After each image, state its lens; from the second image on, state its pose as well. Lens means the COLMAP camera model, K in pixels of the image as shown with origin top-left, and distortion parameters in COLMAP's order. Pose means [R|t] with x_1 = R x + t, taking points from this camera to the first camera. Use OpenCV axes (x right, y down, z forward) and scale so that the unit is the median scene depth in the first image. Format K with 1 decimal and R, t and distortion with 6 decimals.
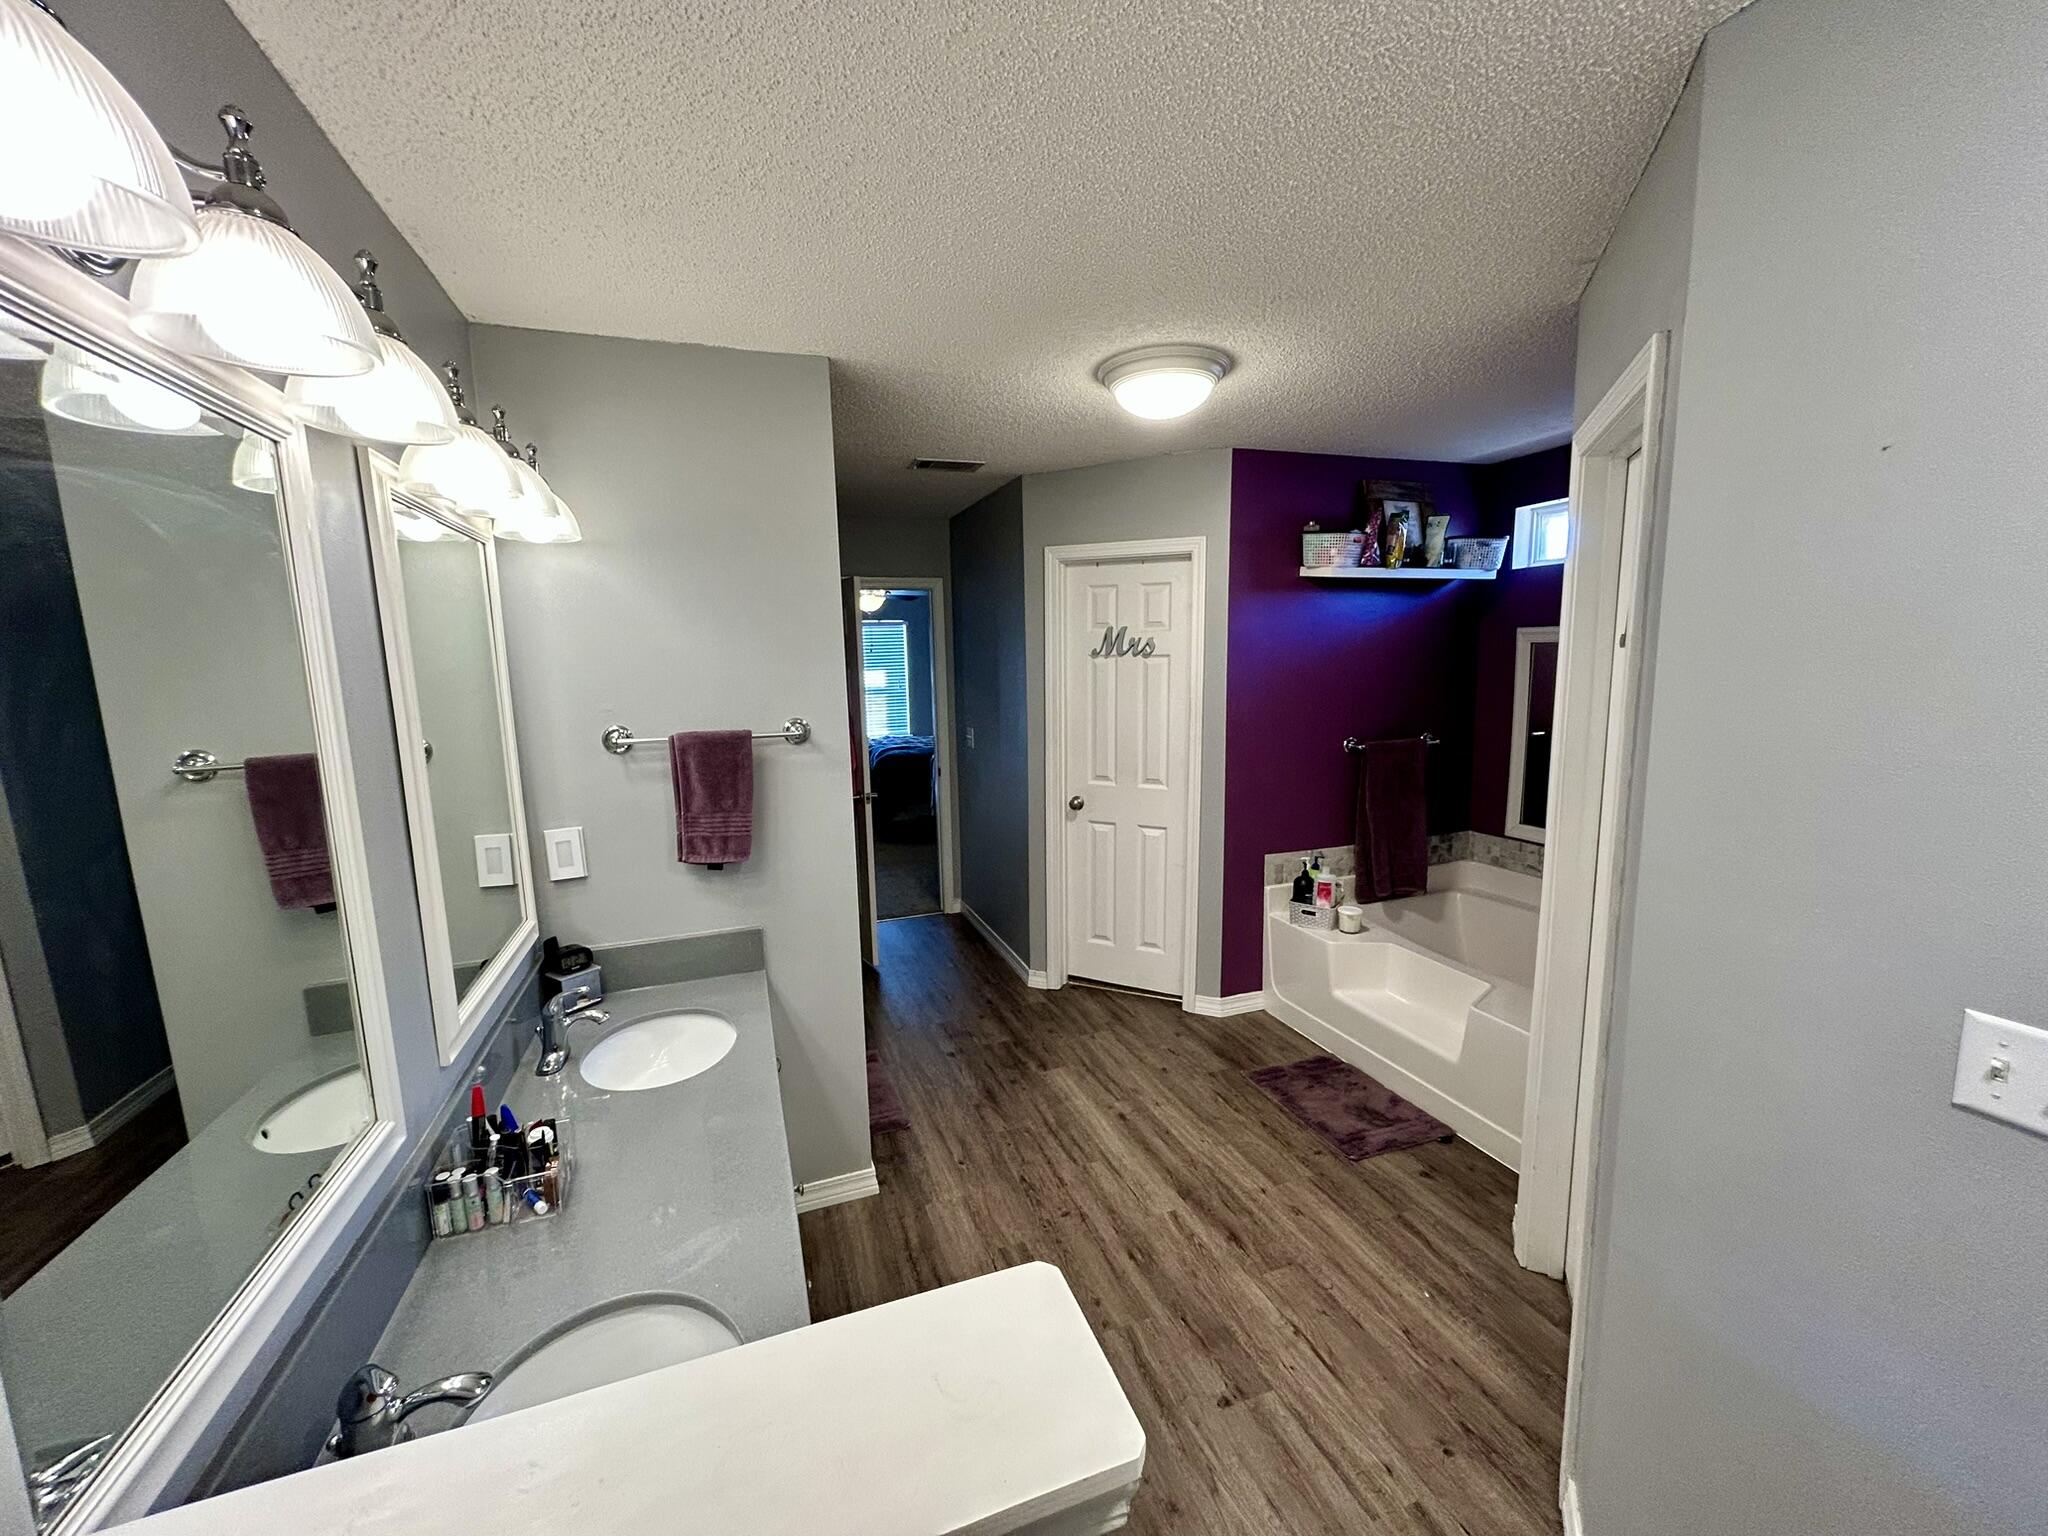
lens RADIAL K [[830.5, 0, 1024.4], [0, 830.5, 774.1], [0, 0, 1]] dist [0.000350, 0.000058]
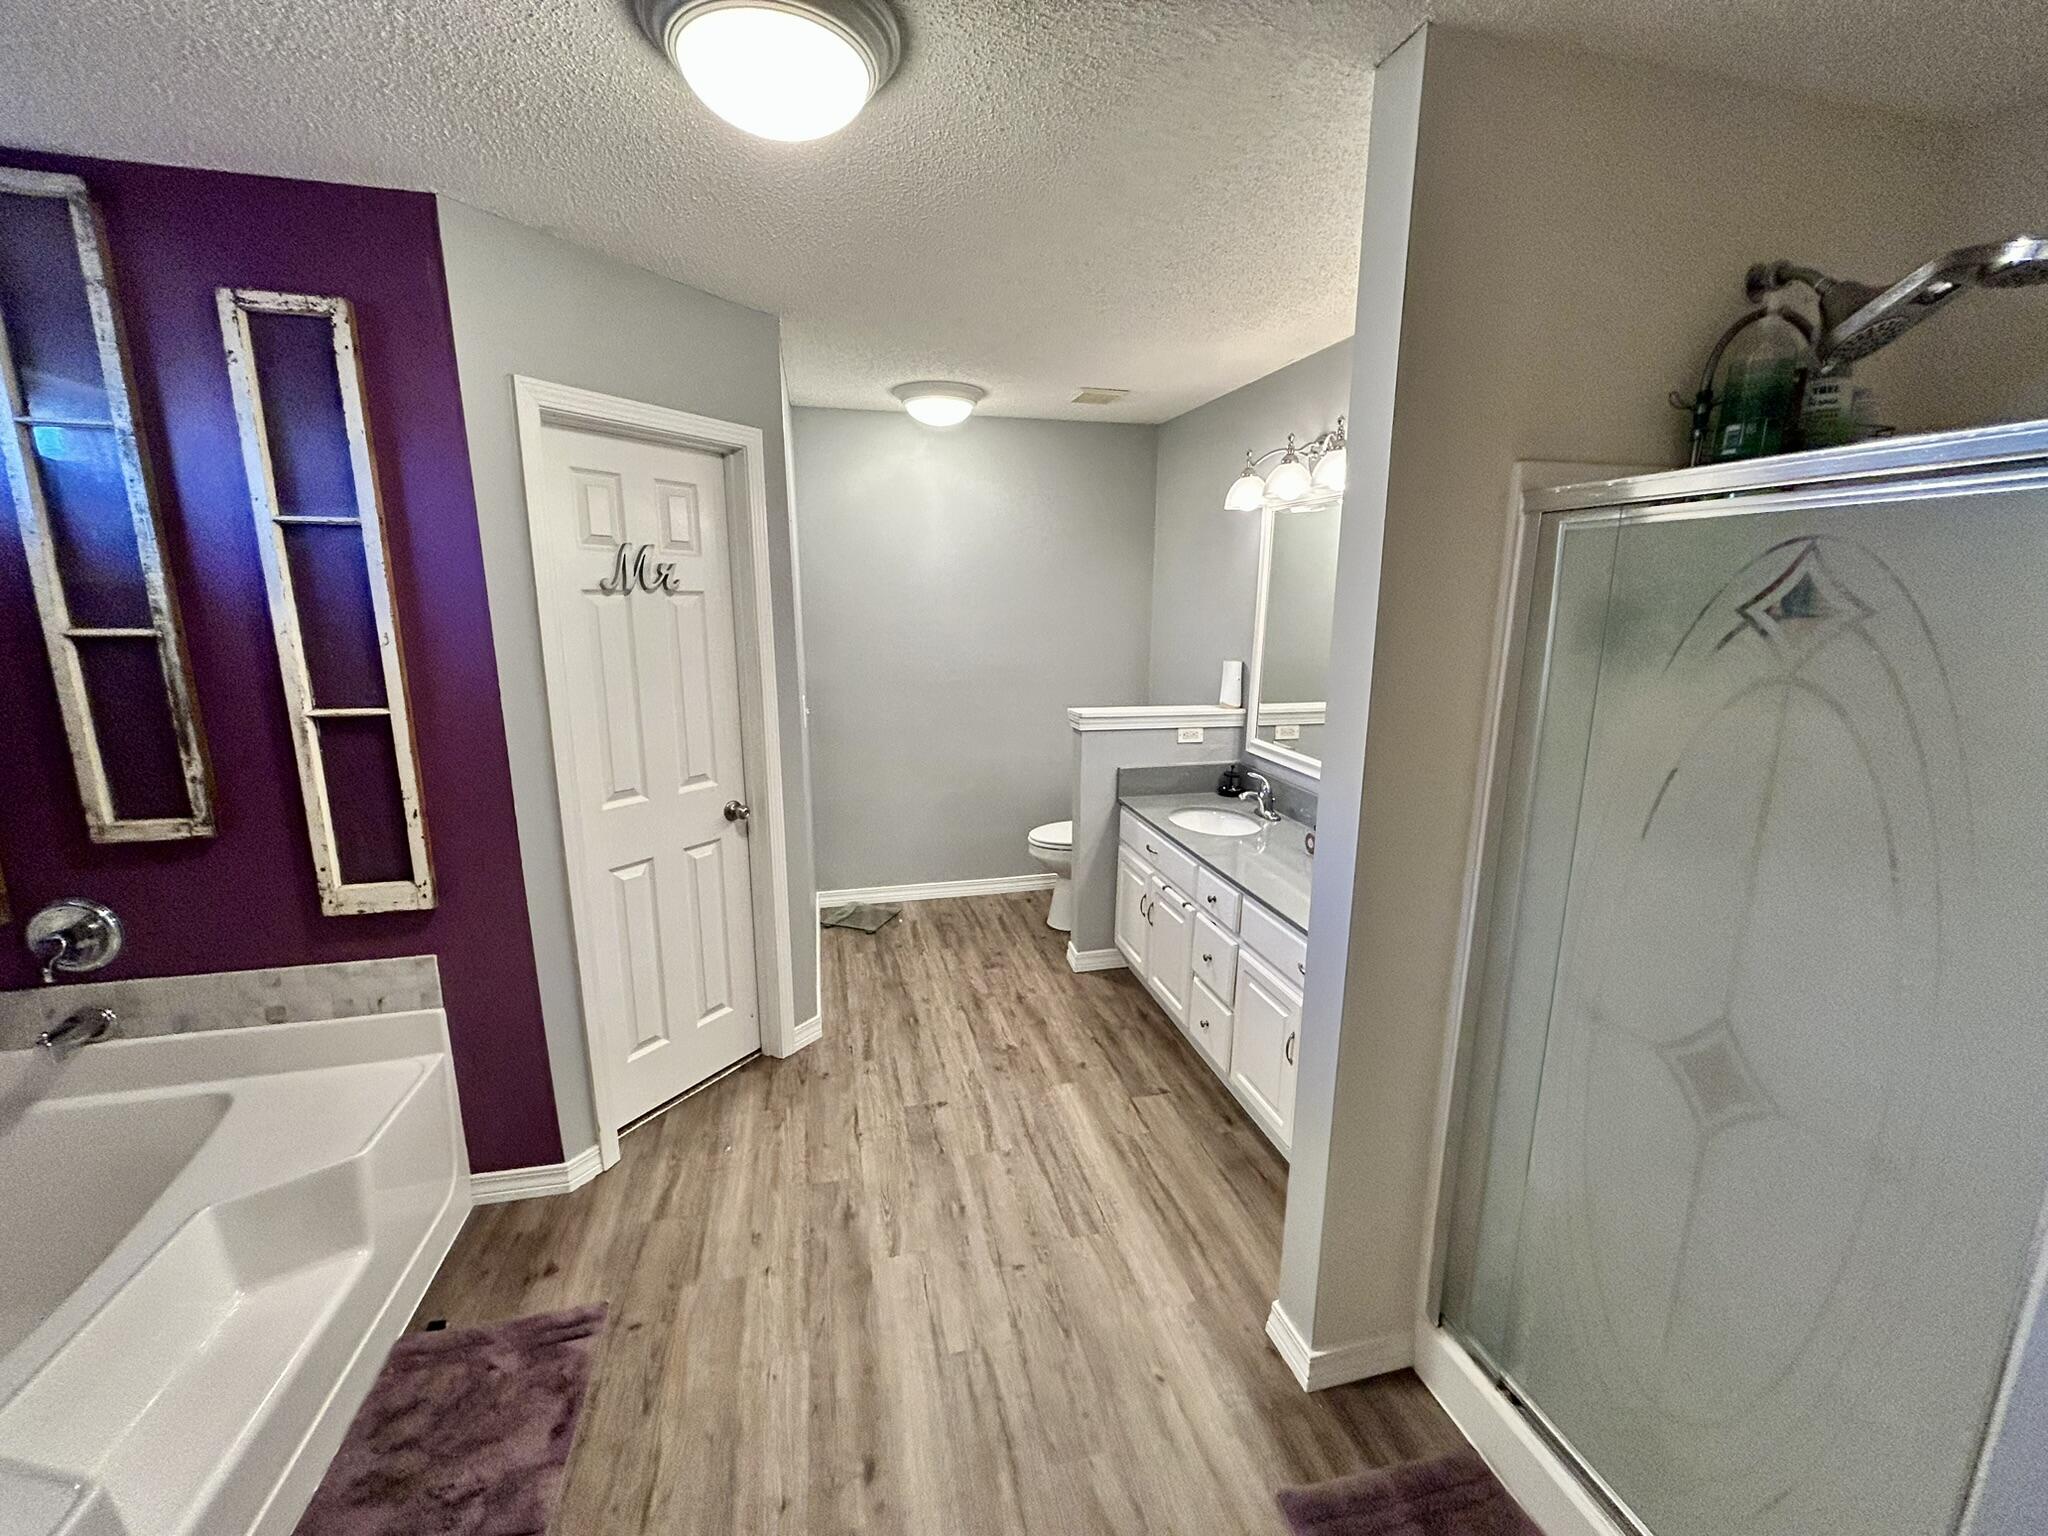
lens RADIAL K [[830.5, 0, 1022.6], [0, 830.5, 764.5], [0, 0, 1]] dist [0.000350, 0.000058]
pose [[-0.994329, 0.000783, 0.106346, -0.042751], [0.037279, 0.939091, 0.341640, -0.224393], [-0.099601, 0.343667, -0.933795, 1.589596]]
